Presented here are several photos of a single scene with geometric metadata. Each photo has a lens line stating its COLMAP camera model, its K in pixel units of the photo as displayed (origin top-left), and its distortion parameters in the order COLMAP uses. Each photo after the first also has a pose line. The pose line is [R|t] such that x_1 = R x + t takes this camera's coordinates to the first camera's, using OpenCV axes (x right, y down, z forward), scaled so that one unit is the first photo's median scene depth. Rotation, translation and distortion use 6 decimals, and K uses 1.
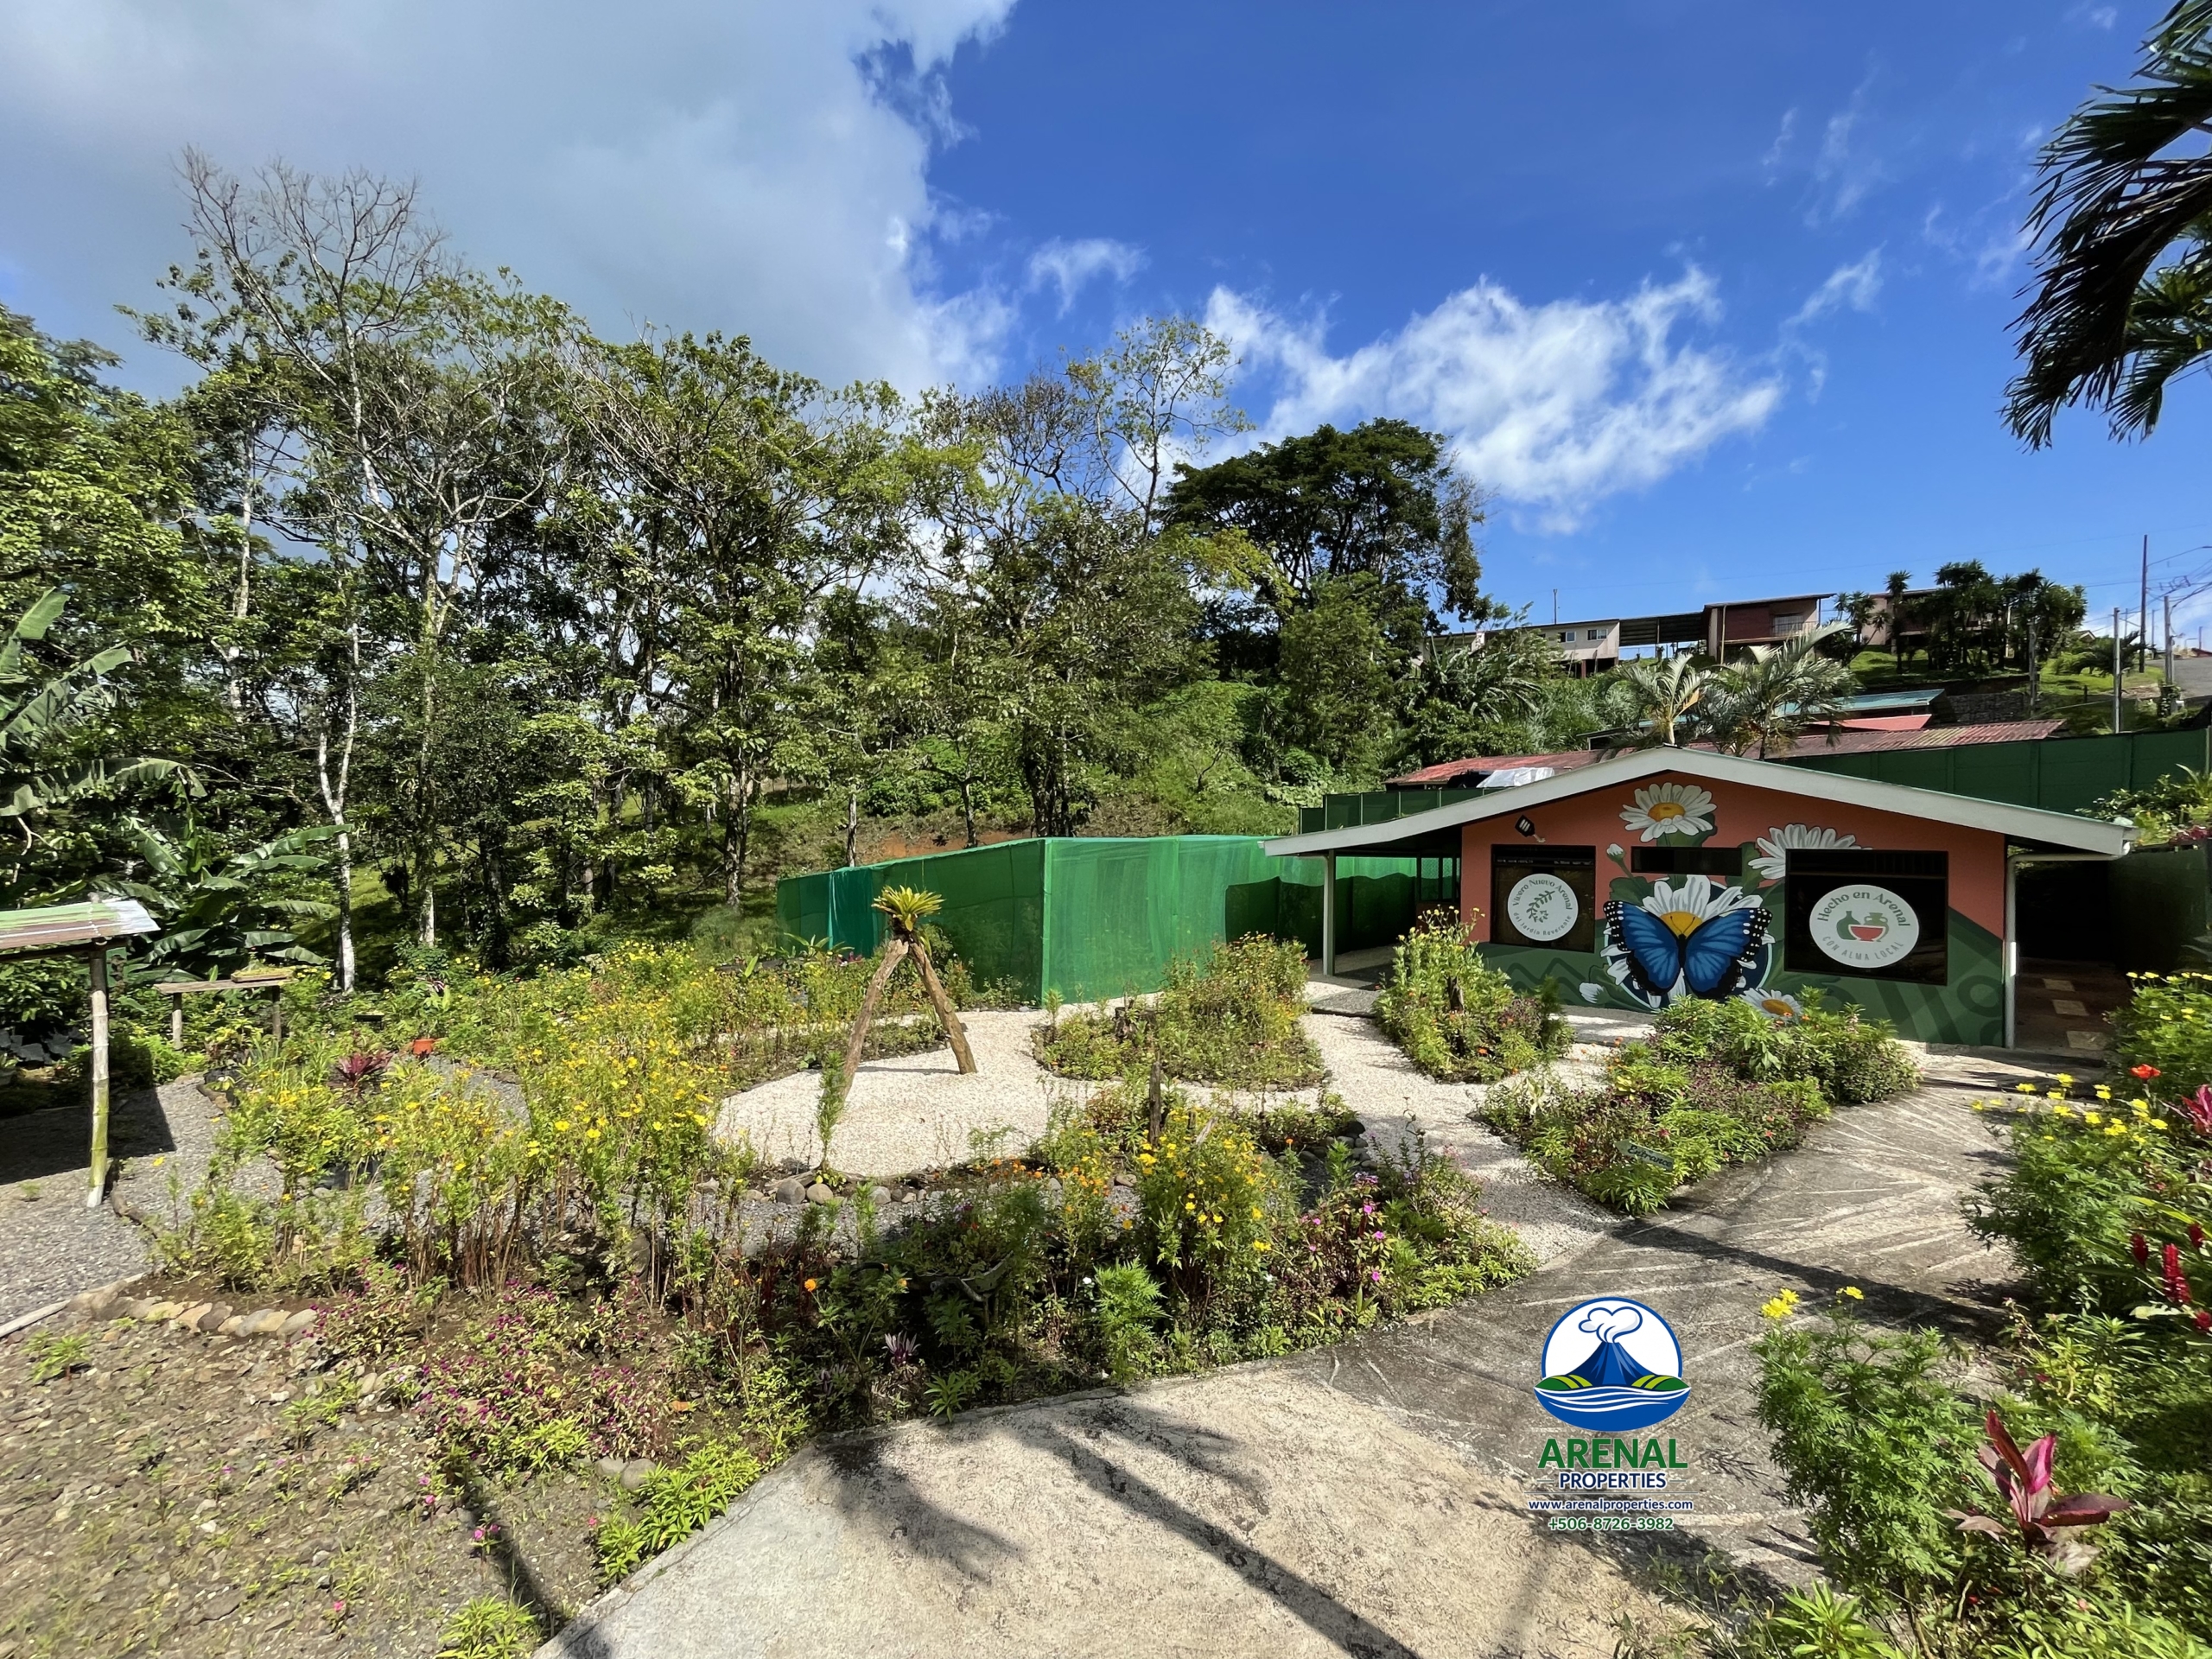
lens RADIAL K [[901.2, 0, 1105.5], [0, 901.2, 834.2], [0, 0, 1]] dist [-0.001322, -0.000221]
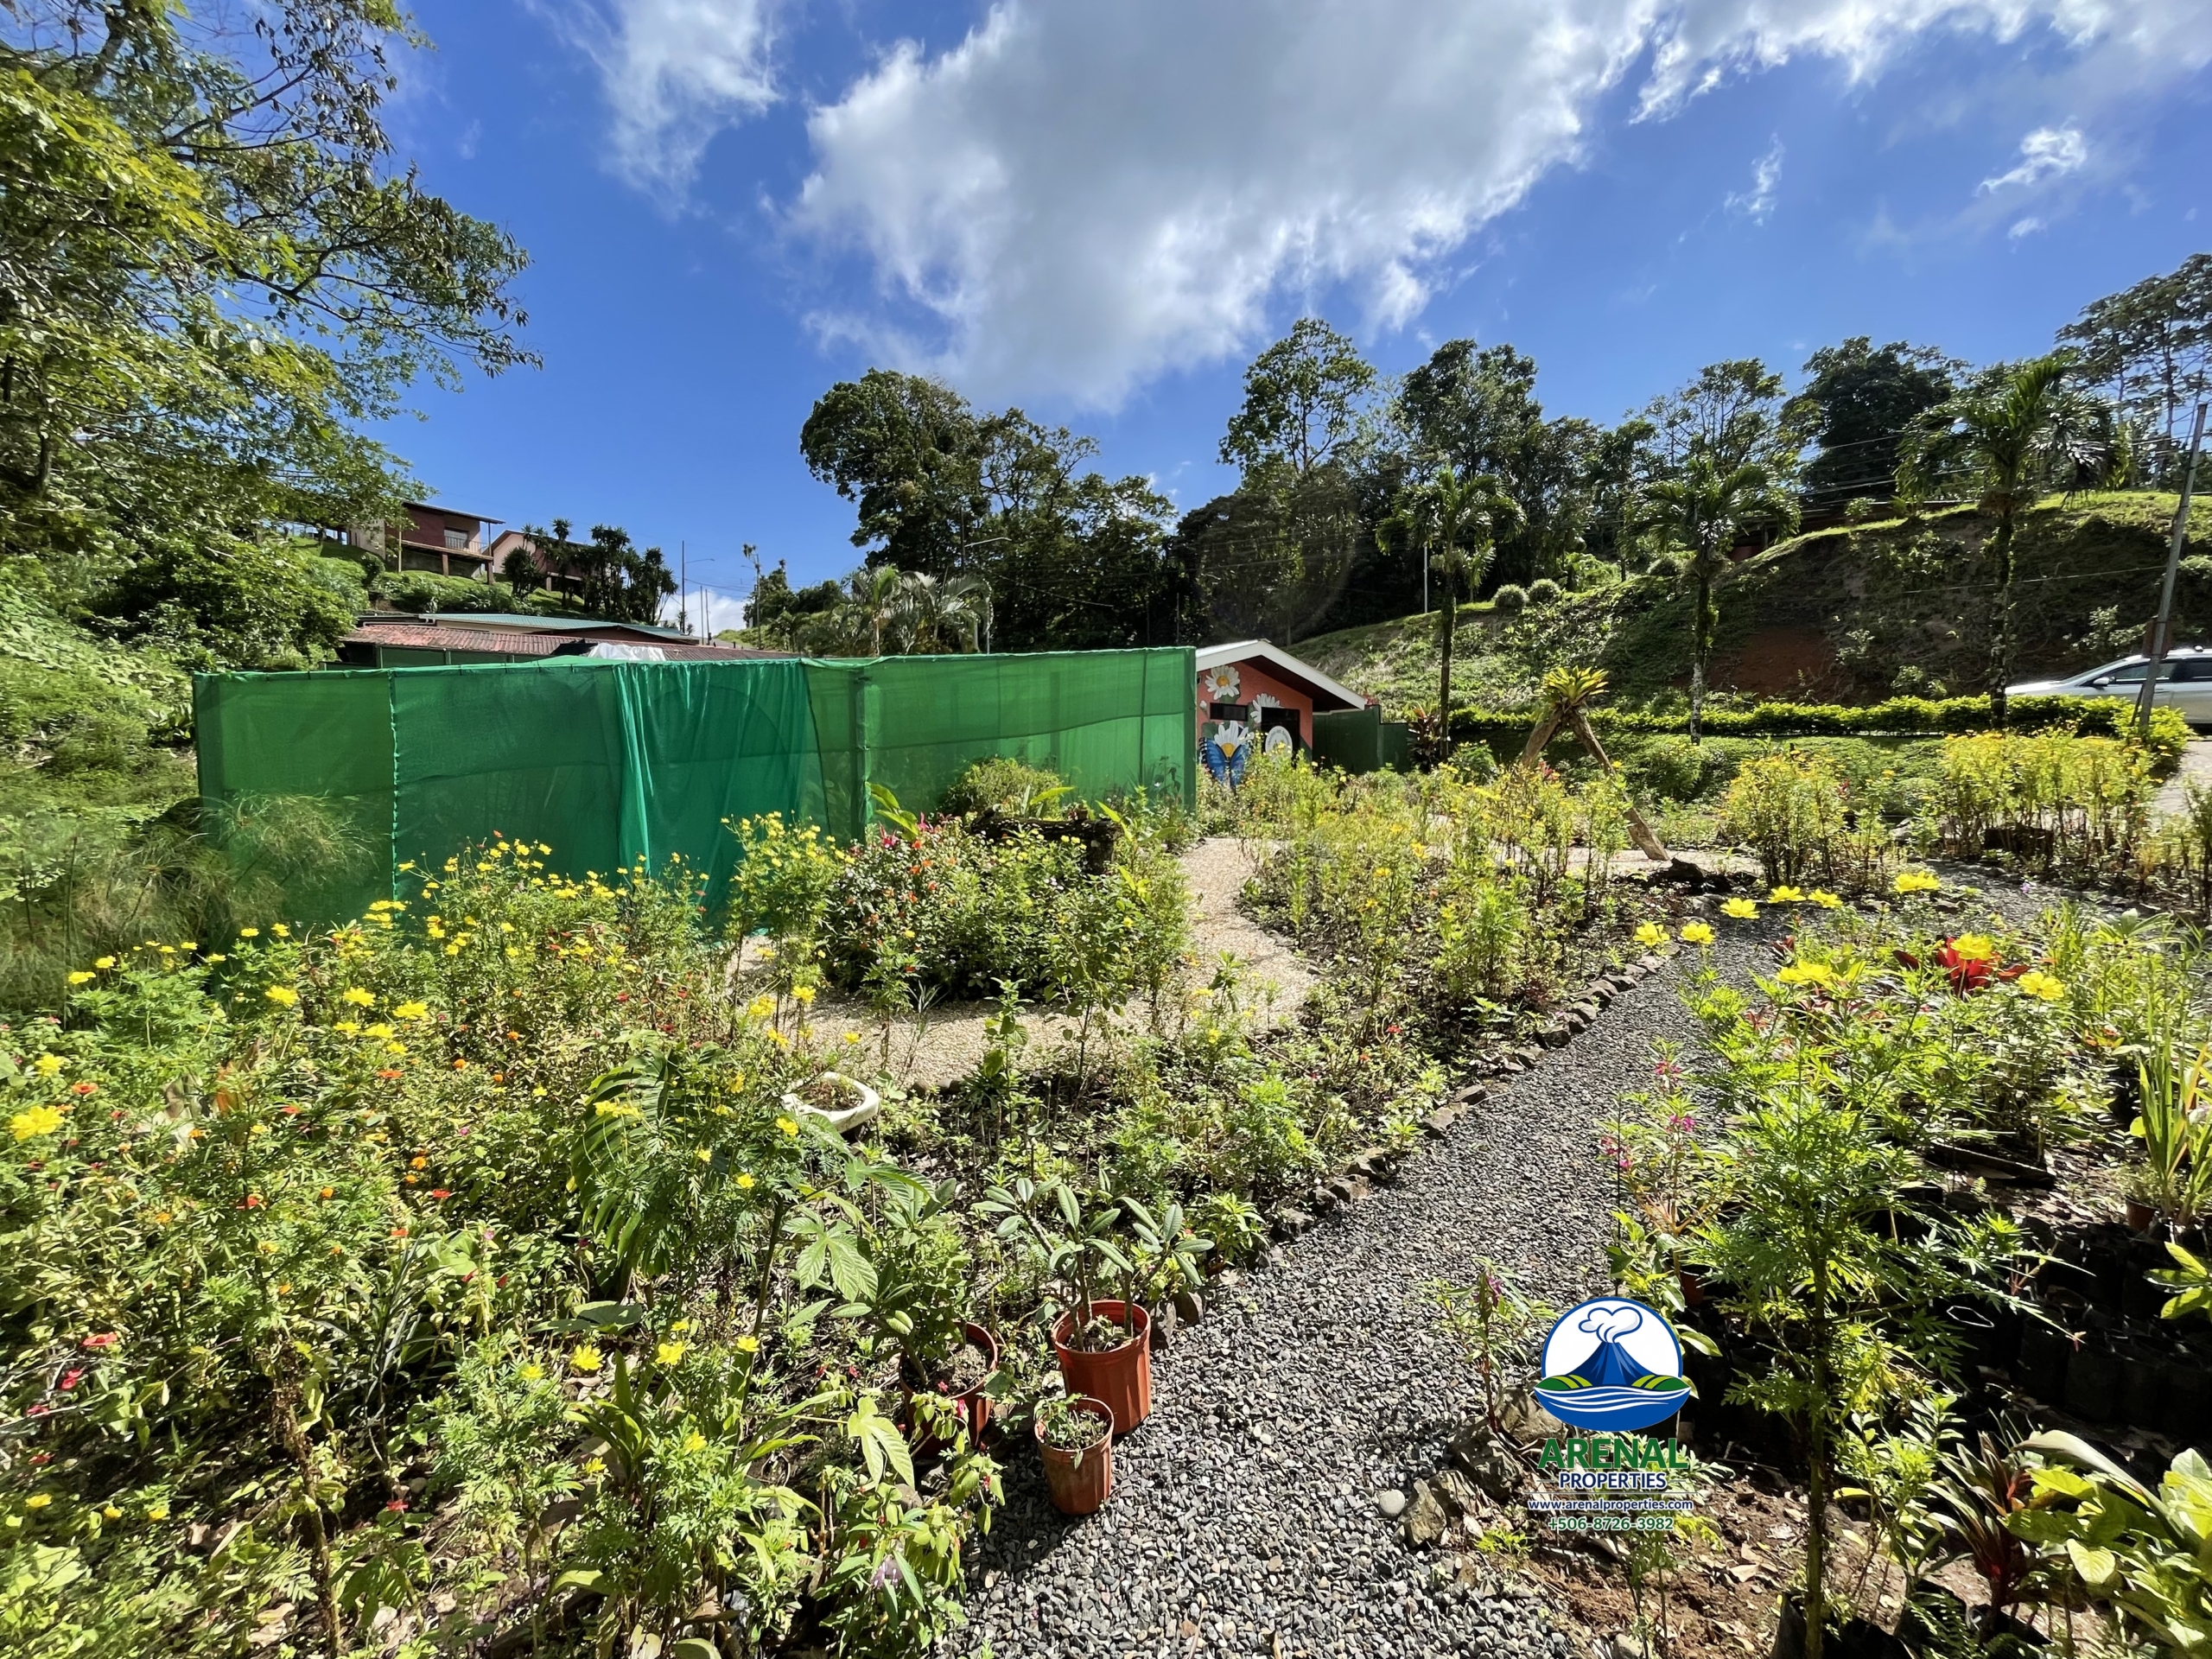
lens RADIAL K [[901.2, 0, 1098.5], [0, 901.2, 814.0], [0, 0, 1]] dist [-0.001322, -0.000221]
pose [[0.085236, -0.049186, 0.995146, -0.497379], [0.003212, 0.998789, 0.049091, 0.064268], [-0.996356, -0.000987, 0.085291, 0.523114]]
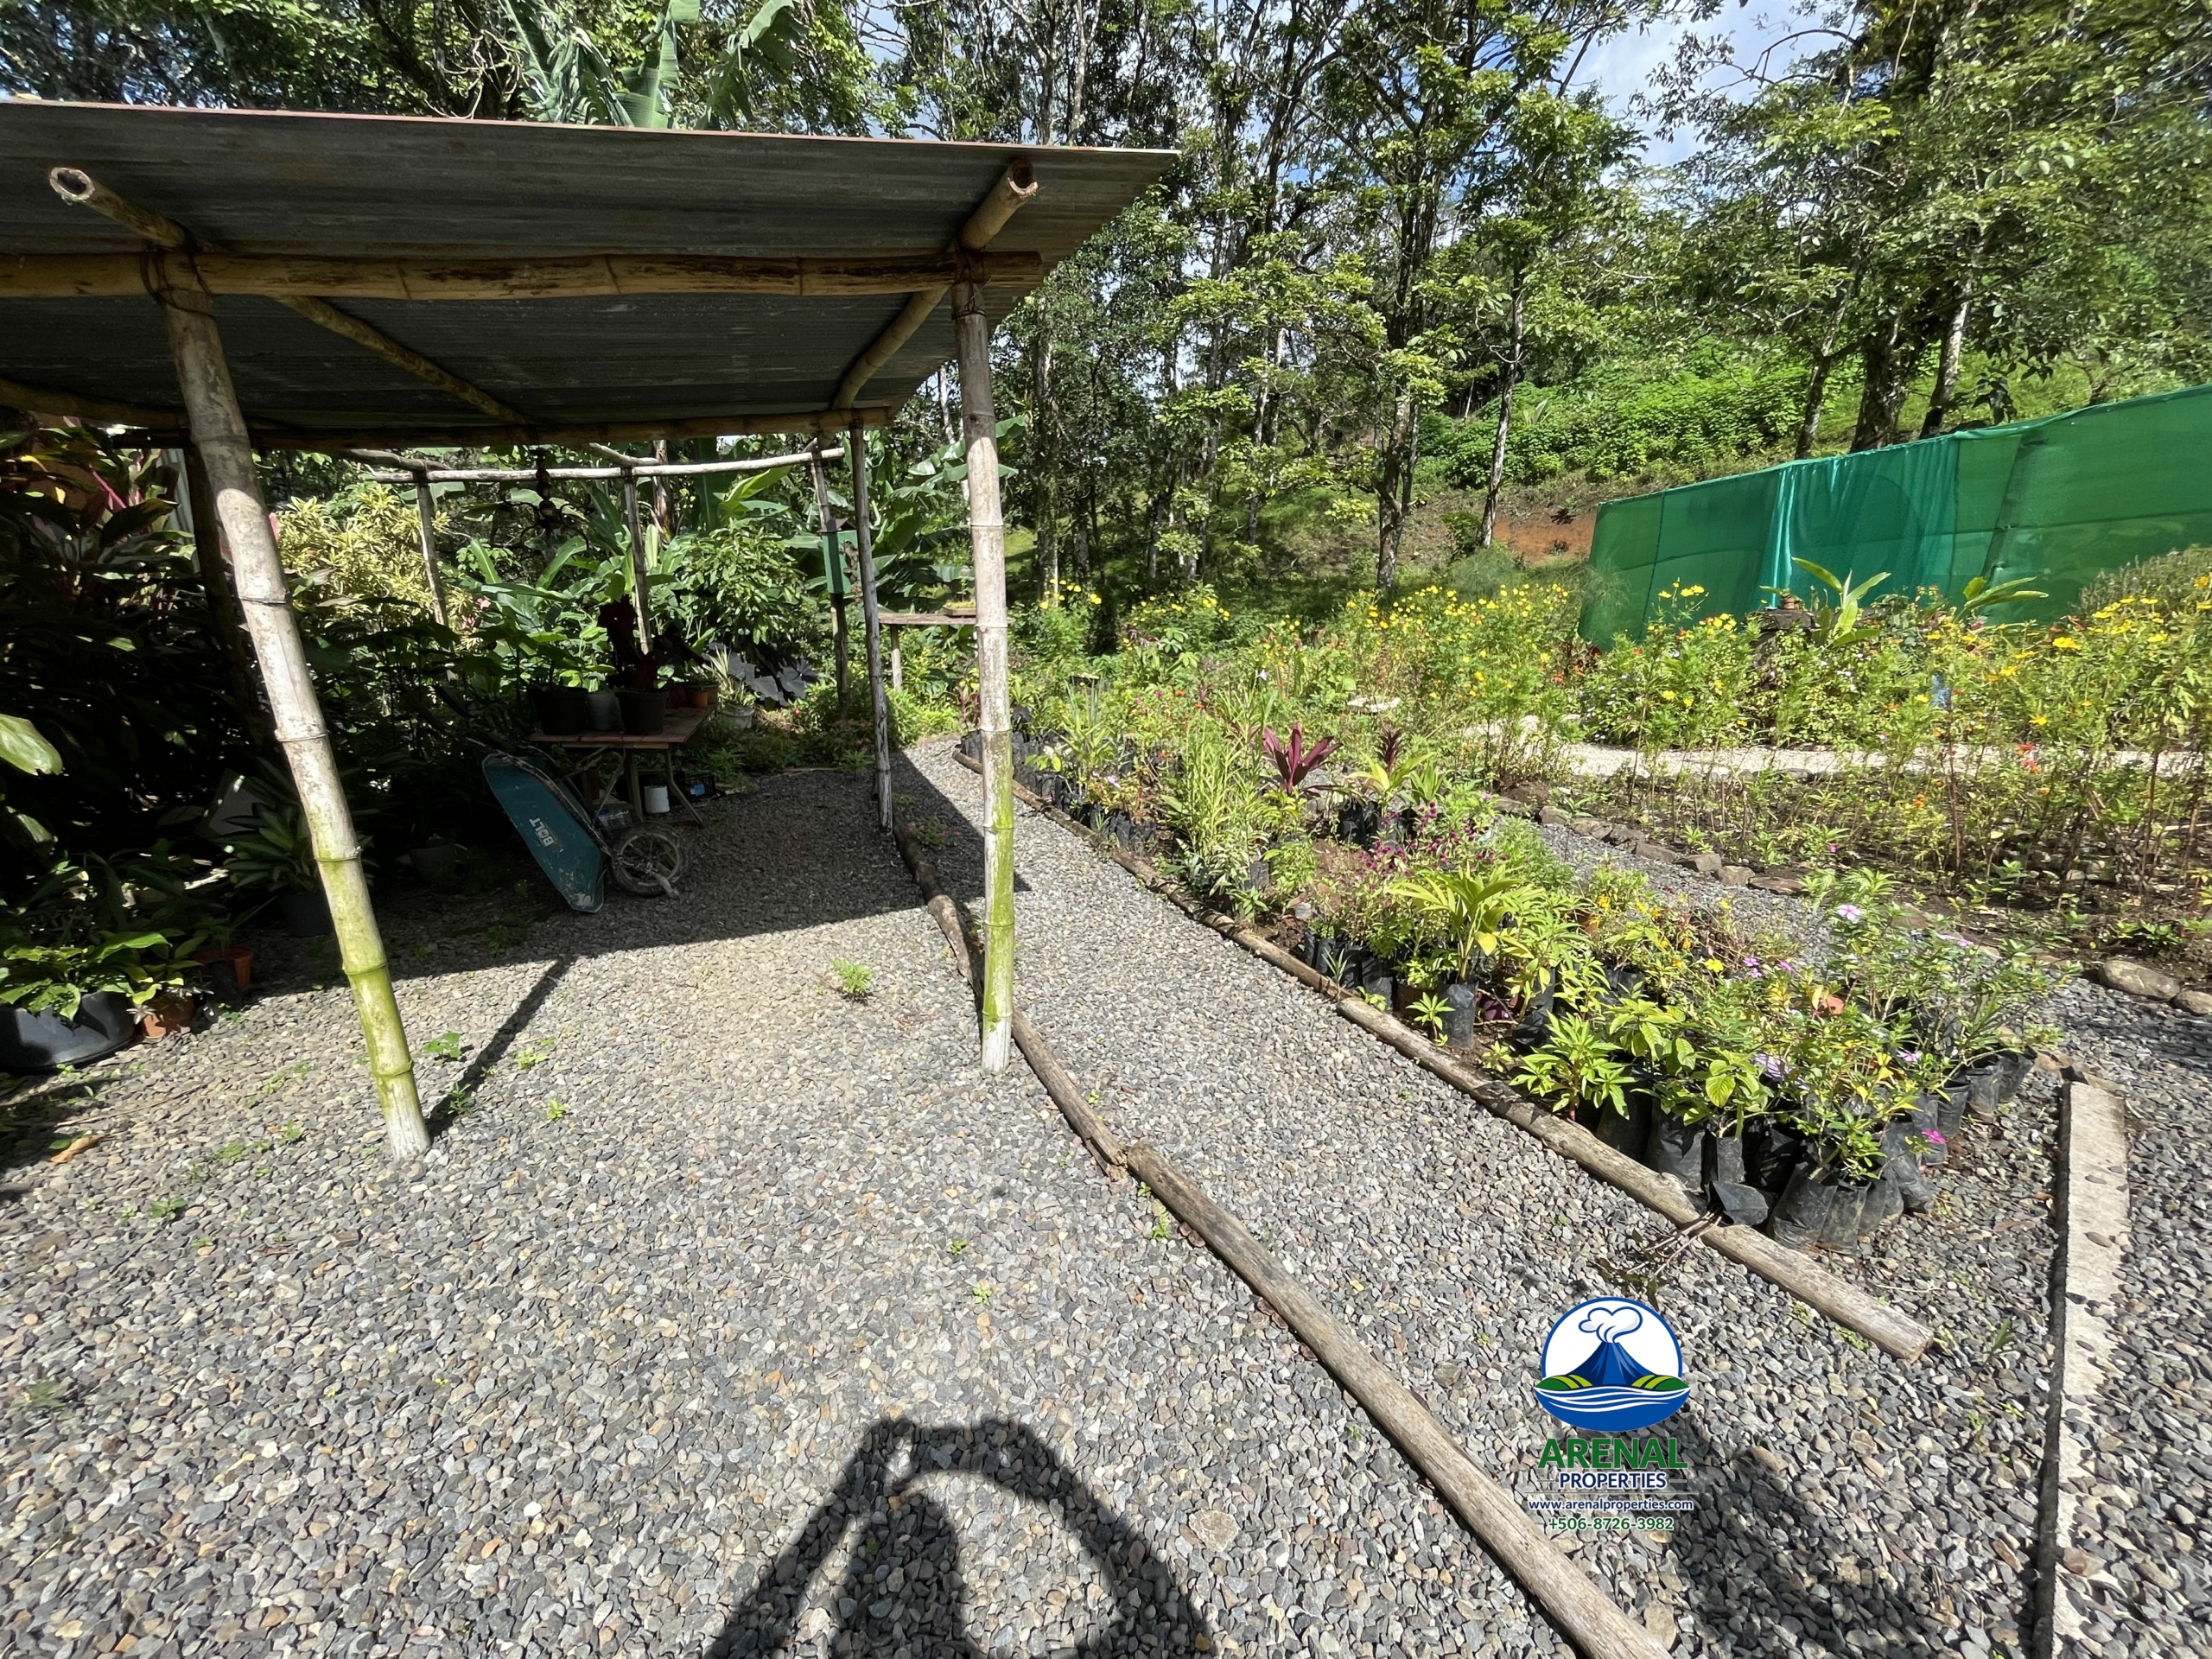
lens RADIAL K [[901.2, 0, 1101.3], [0, 901.2, 846.2], [0, 0, 1]] dist [-0.001322, -0.000221]
pose [[0.882053, 0.145238, -0.448205, -0.288774], [0.001893, 0.950201, 0.311631, 0.065403], [0.471146, -0.275724, 0.837853, 0.227084]]
